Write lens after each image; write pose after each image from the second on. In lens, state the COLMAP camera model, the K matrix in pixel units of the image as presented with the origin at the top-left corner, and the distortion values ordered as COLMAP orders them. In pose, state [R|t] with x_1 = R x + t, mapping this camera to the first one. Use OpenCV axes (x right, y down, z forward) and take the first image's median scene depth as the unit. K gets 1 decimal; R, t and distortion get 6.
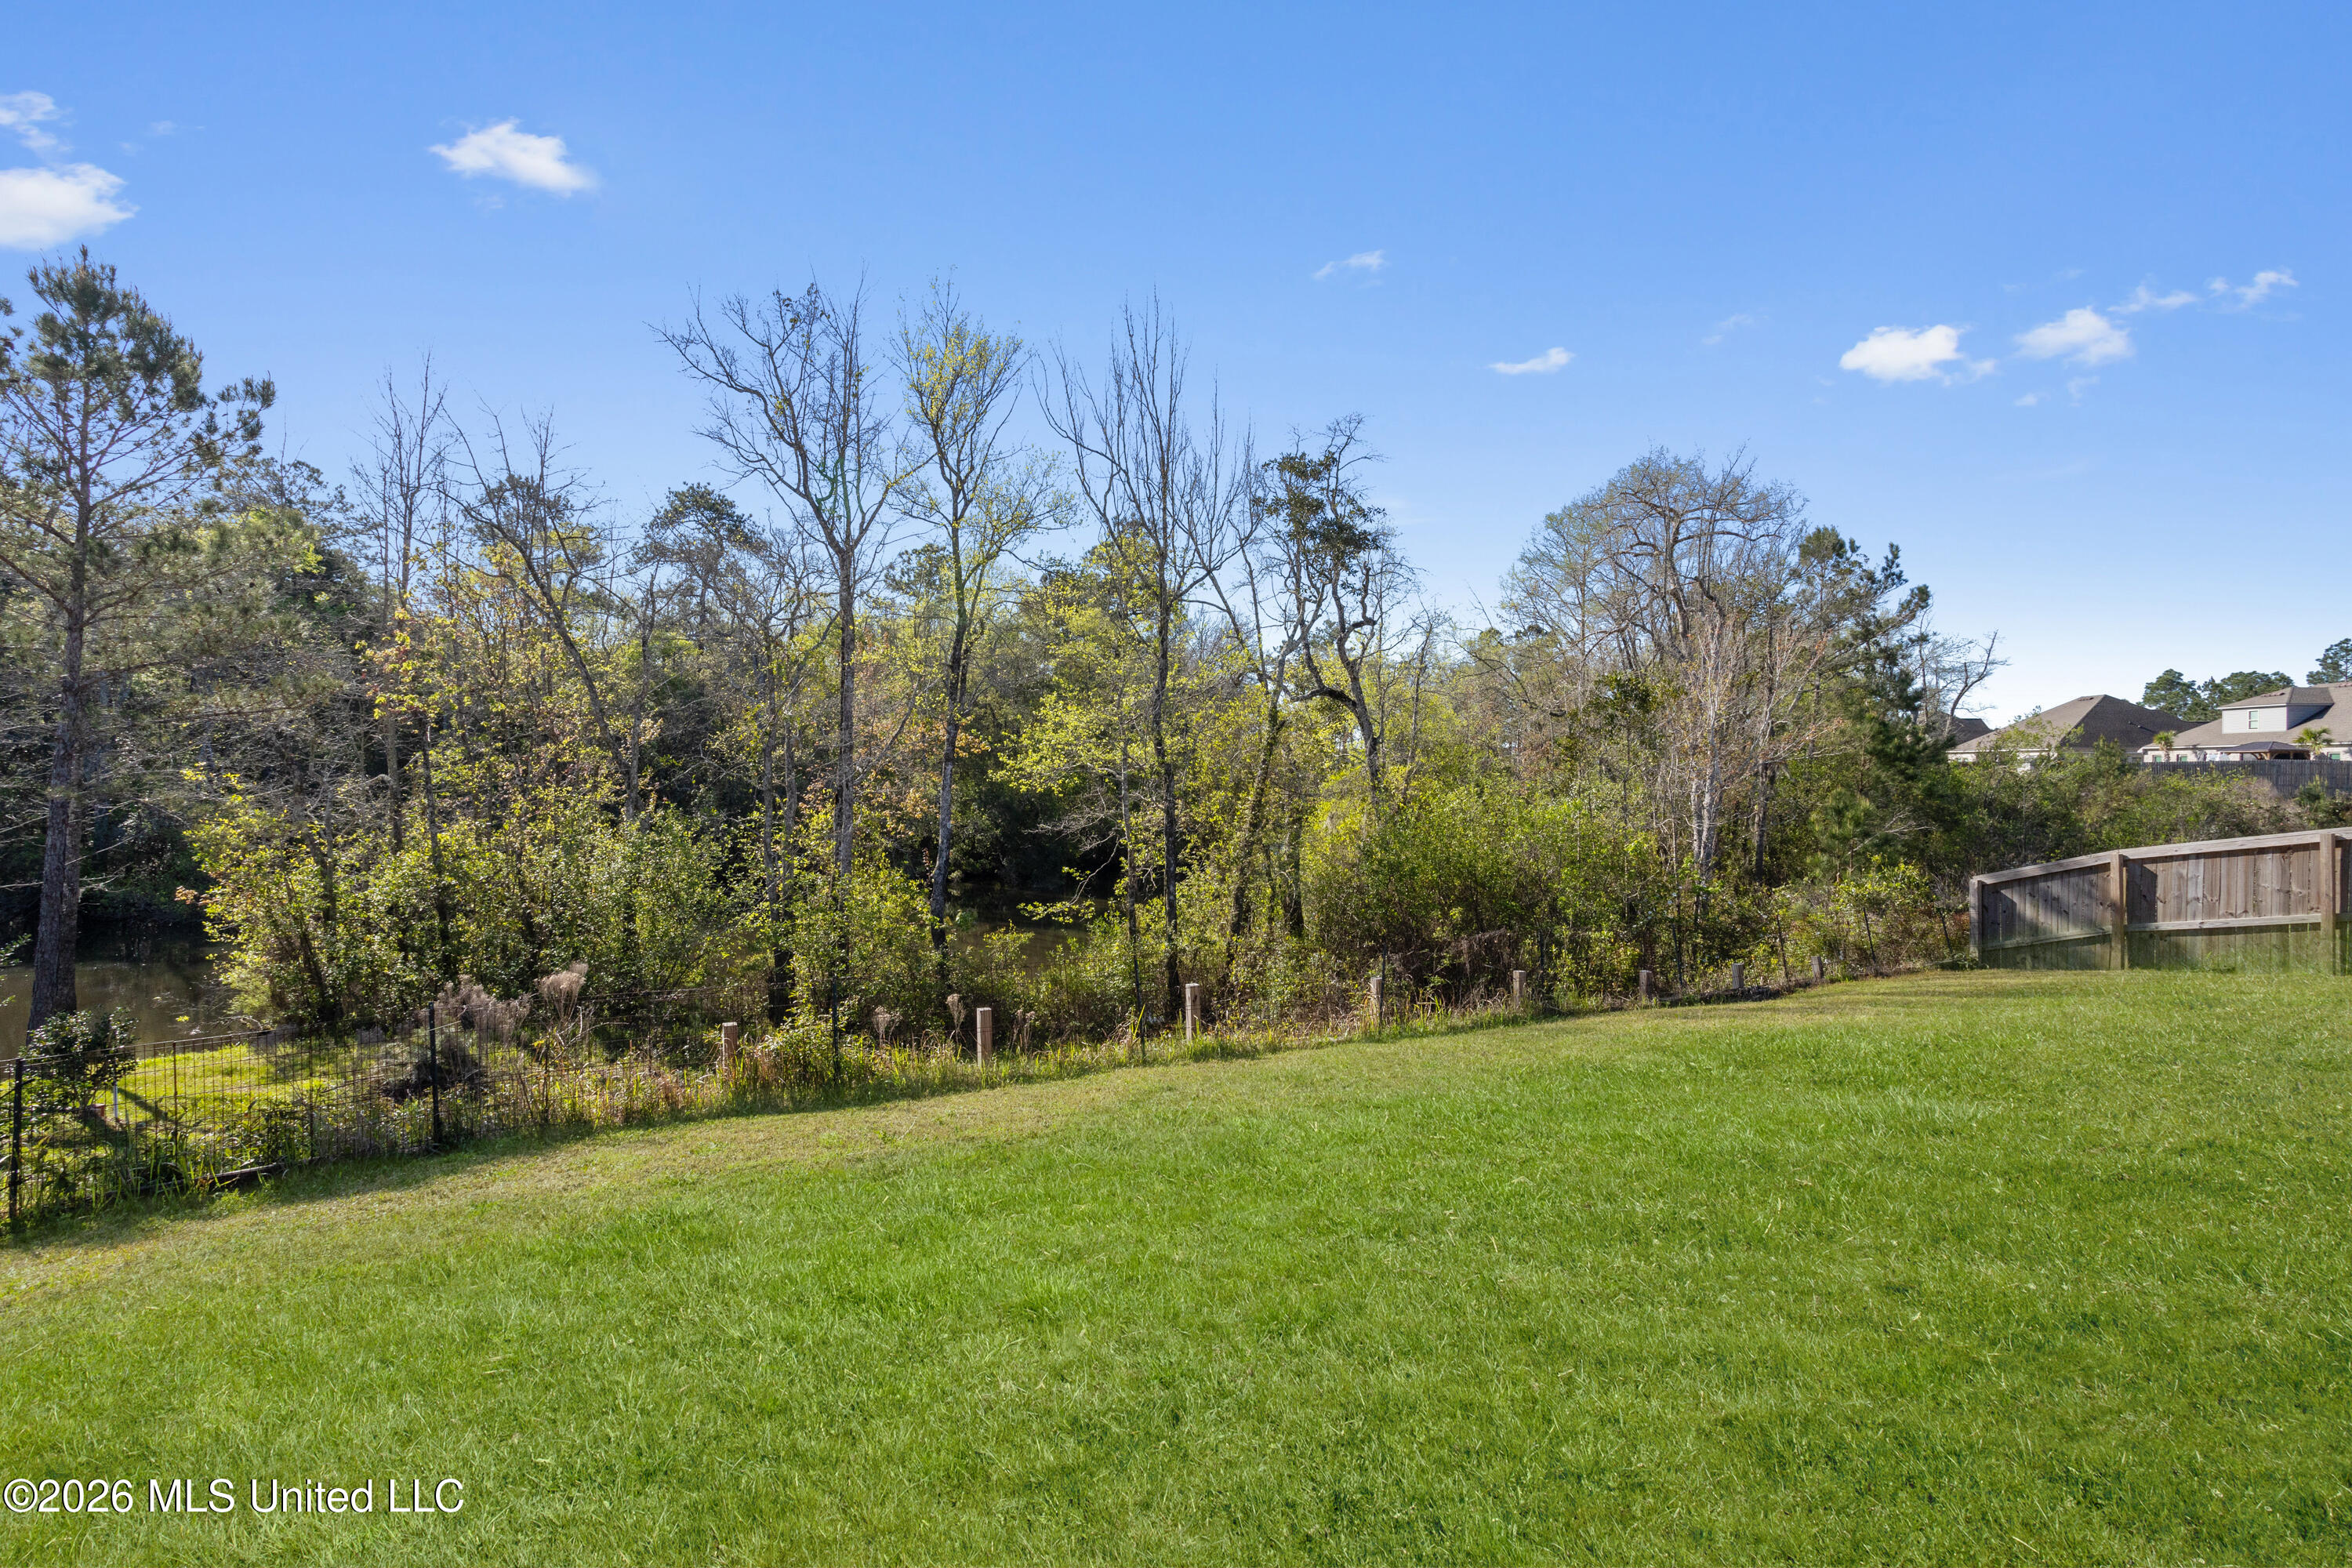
lens RADIAL K [[1166.6, 0, 1174.8], [0, 1166.6, 777.8], [0, 0, 1]] dist [-0.002321, 0.024292]
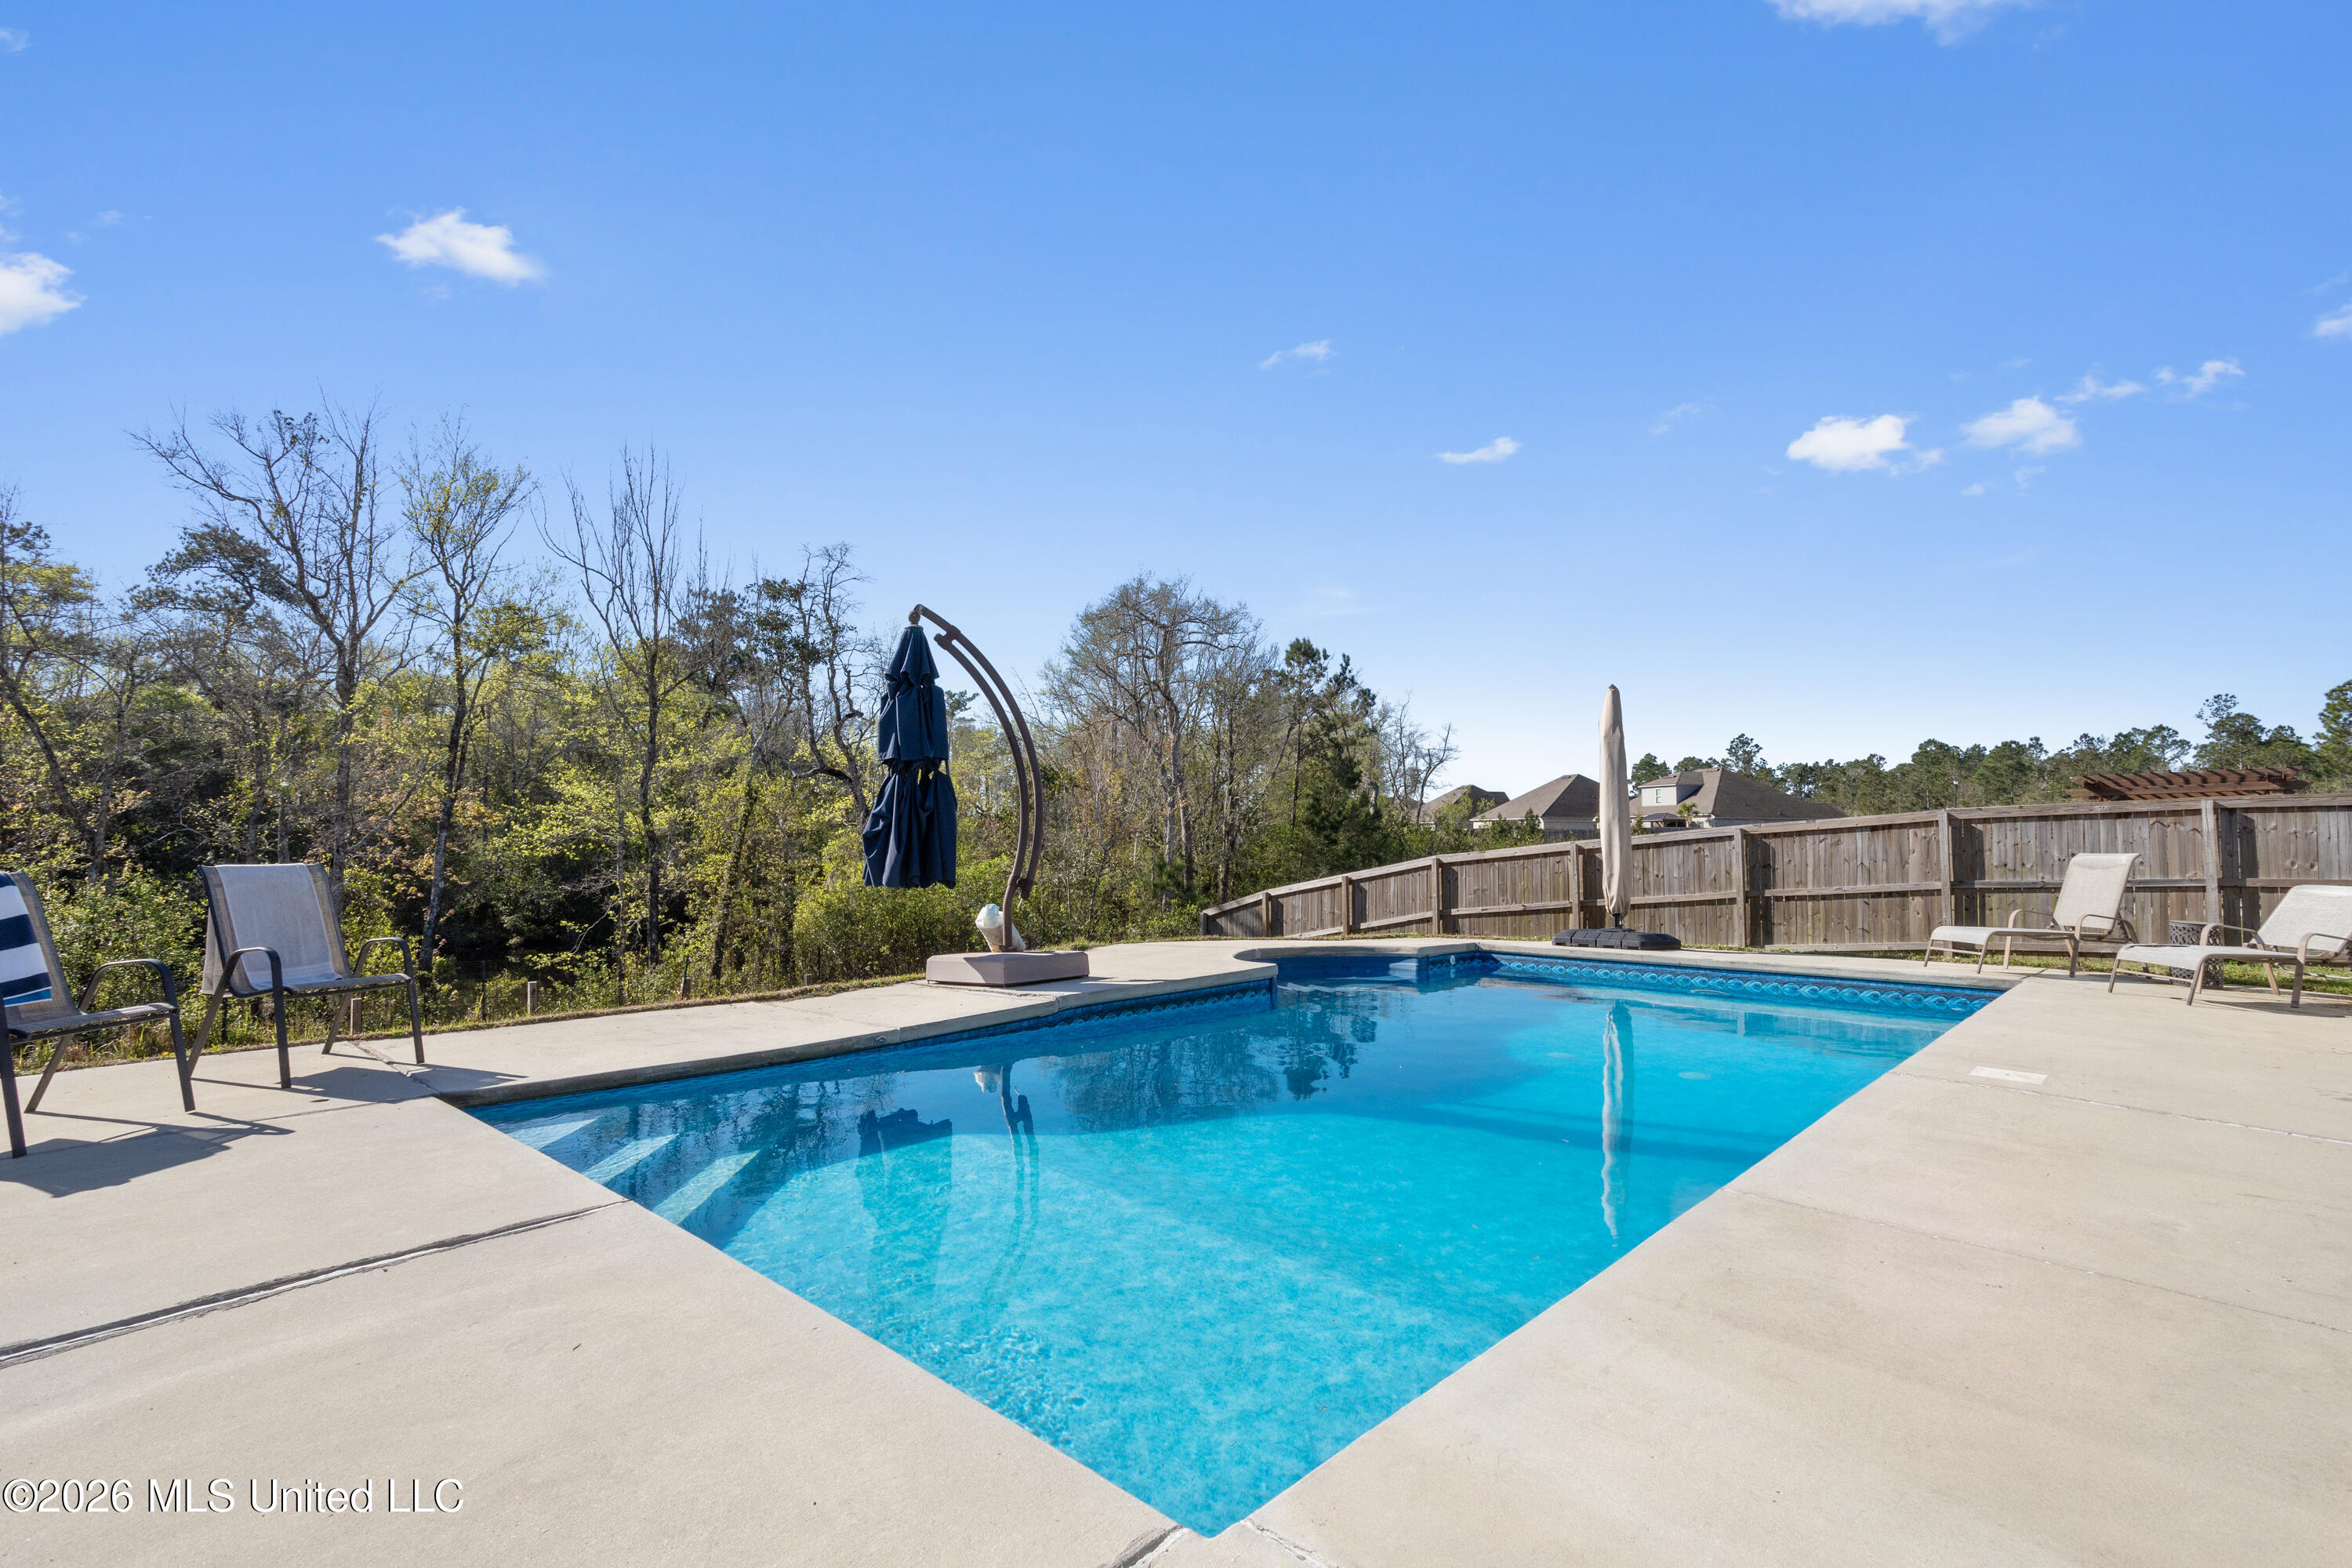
lens RADIAL K [[1166.6, 0, 1174.8], [0, 1166.6, 777.8], [0, 0, 1]] dist [-0.002321, 0.024292]
pose [[0.959431, 0.014076, 0.281593, 0.150770], [0.001260, 0.998529, -0.054205, -0.001123], [-0.281941, 0.052361, 0.958002, -0.270416]]
